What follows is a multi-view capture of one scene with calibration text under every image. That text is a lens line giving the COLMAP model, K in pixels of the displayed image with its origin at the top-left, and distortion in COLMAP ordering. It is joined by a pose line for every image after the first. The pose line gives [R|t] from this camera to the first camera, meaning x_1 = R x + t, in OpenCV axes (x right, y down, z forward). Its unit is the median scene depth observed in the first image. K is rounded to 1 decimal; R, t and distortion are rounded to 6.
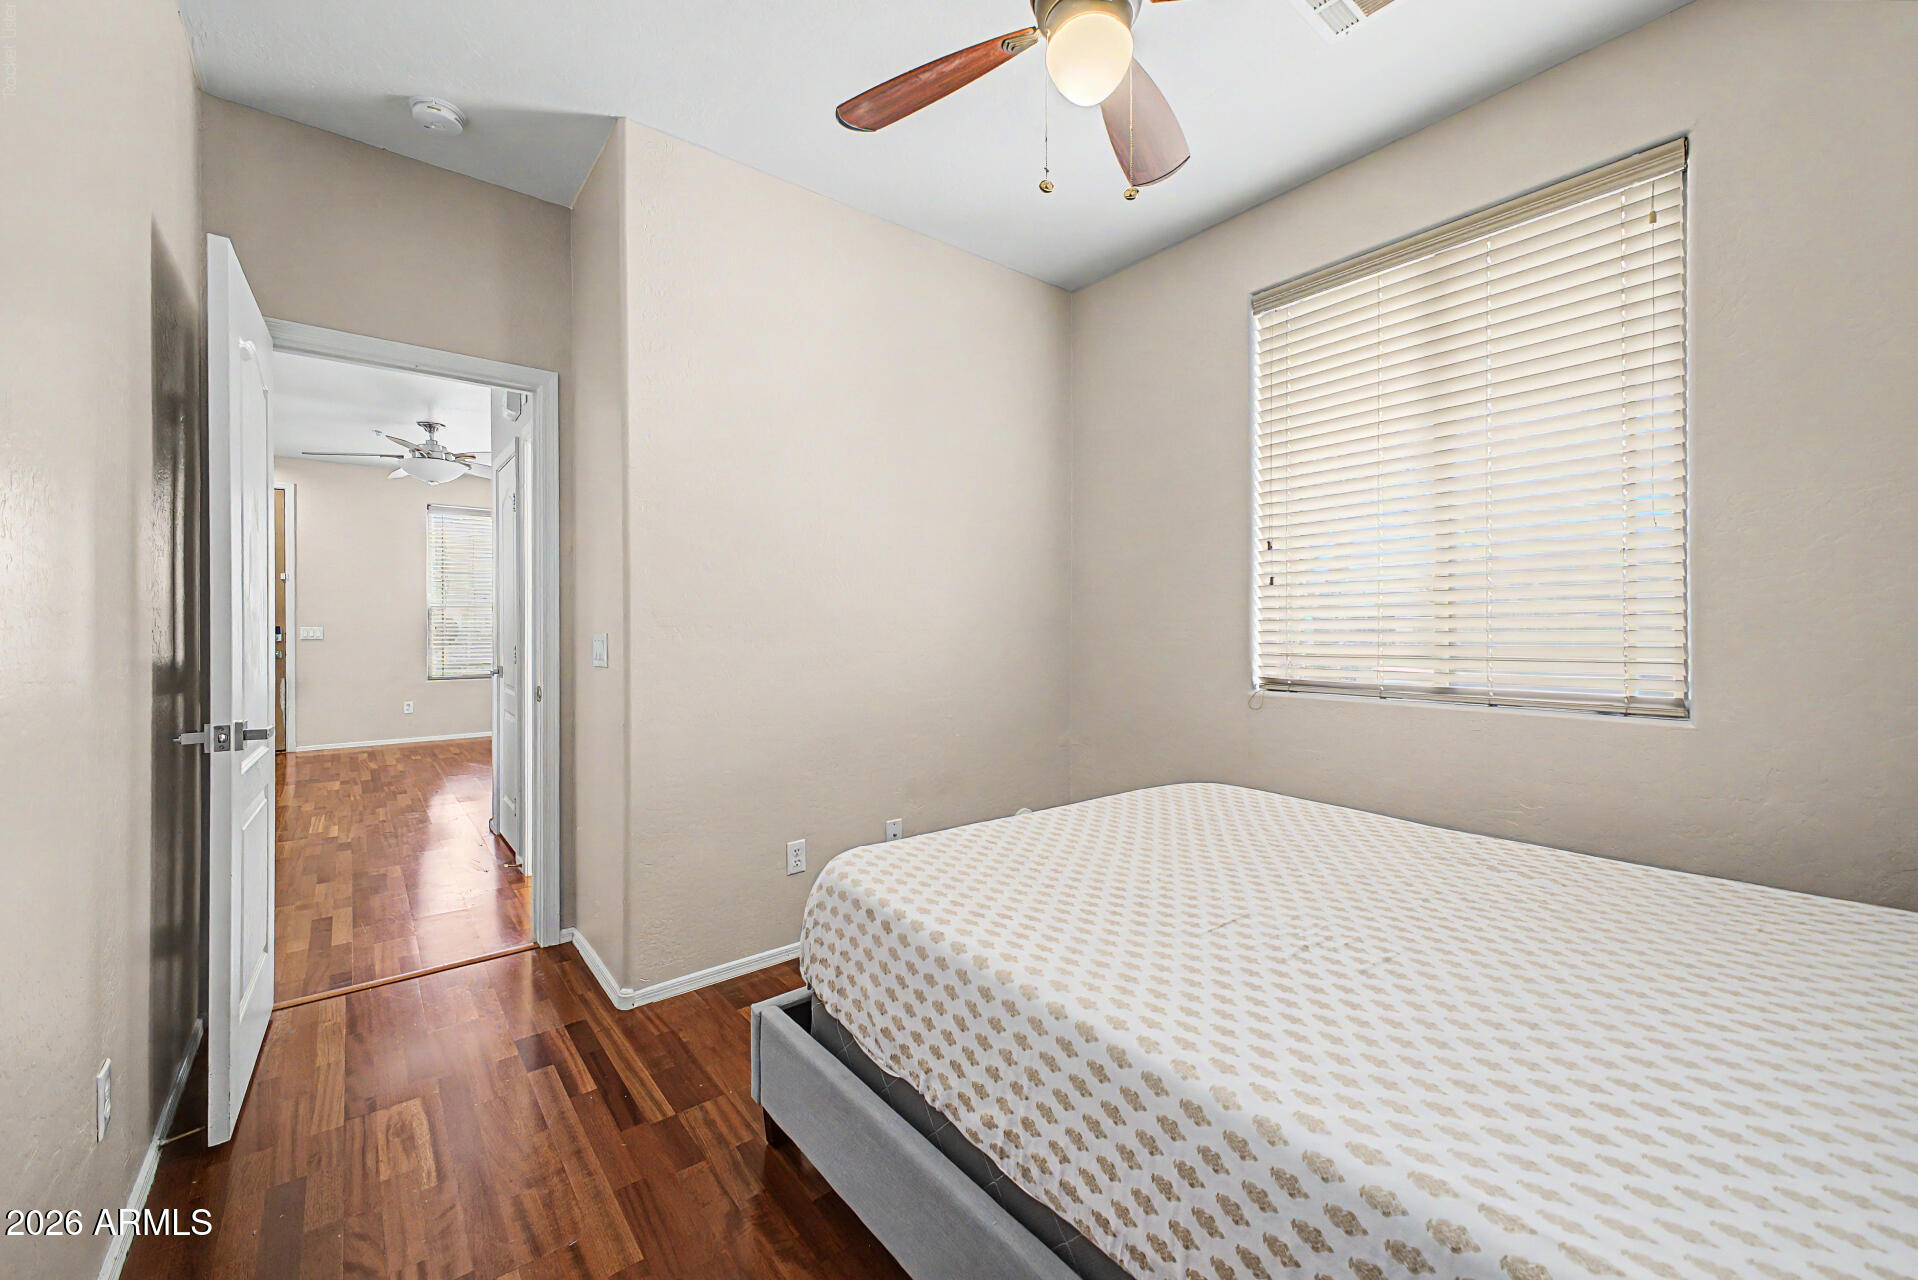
lens RADIAL K [[758.7, 0, 962.0], [0, 758.7, 635.0], [0, 0, 1]] dist [0.001910, 0.000059]
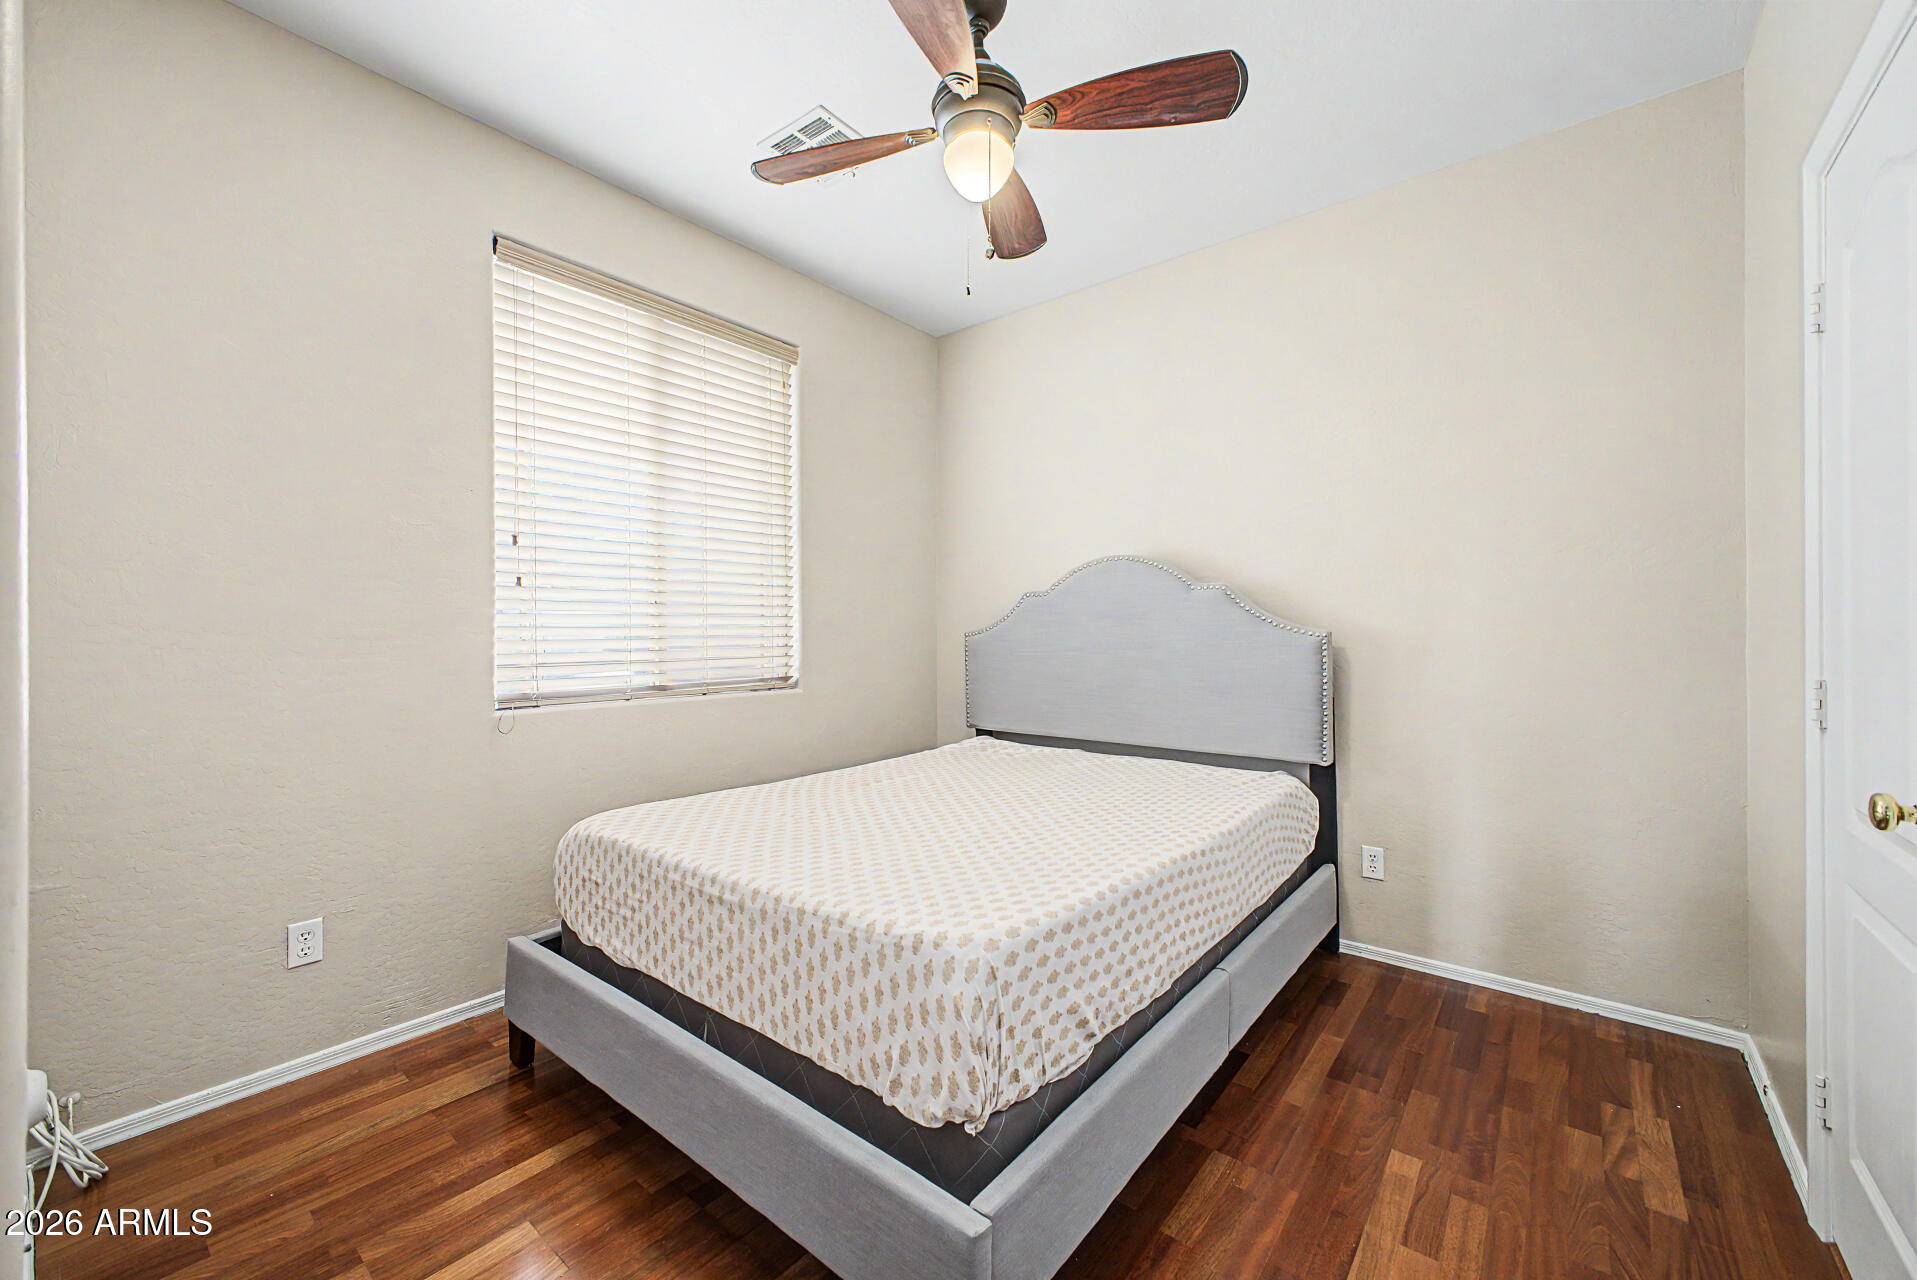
lens RADIAL K [[758.3, 0, 959.3], [0, 758.3, 628.7], [0, 0, 1]] dist [0.001910, 0.000059]
pose [[-0.216345, 0.002923, 0.976313, -0.564916], [0.010767, 0.999942, -0.000608, -0.011443], [-0.976258, 0.010381, -0.216364, 0.722637]]
